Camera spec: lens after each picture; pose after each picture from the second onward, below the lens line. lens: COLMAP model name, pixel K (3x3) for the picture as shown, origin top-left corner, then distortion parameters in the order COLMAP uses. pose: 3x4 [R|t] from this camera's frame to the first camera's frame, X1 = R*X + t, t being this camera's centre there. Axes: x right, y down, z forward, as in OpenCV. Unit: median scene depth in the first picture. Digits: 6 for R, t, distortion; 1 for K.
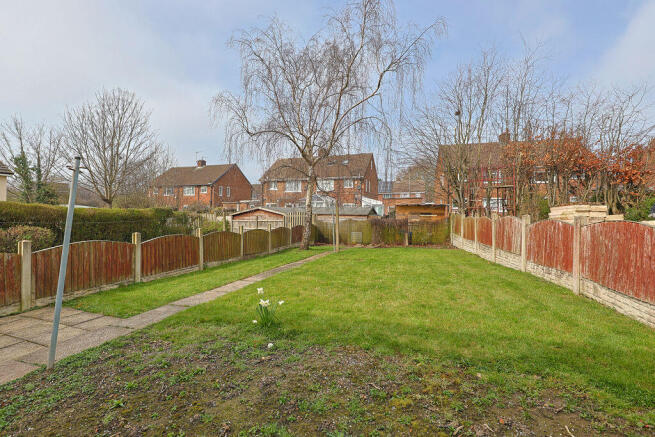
lens RADIAL K [[268.7, 0, 327.5], [0, 268.7, 218.5], [0, 0, 1]] dist [0.002628, 0.000259]
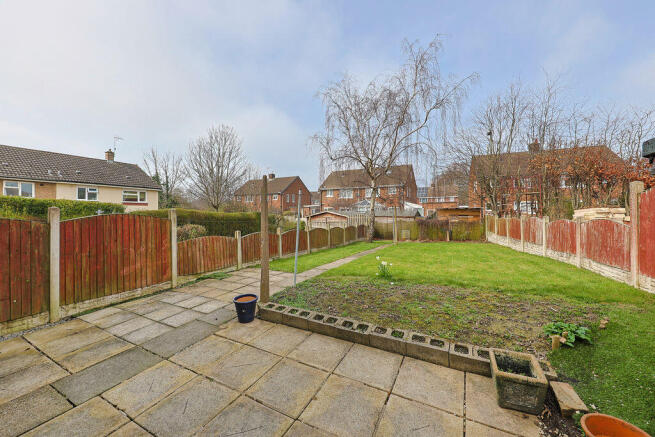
lens RADIAL K [[247.8, 0, 328.5], [0, 247.8, 211.9], [0, 0, 1]] dist [-0.001863, -0.000246]
pose [[0.992120, -0.005202, -0.125184, -0.110734], [0.000811, 0.999384, -0.035098, 0.005022], [0.125290, 0.034720, 0.991512, -0.210769]]
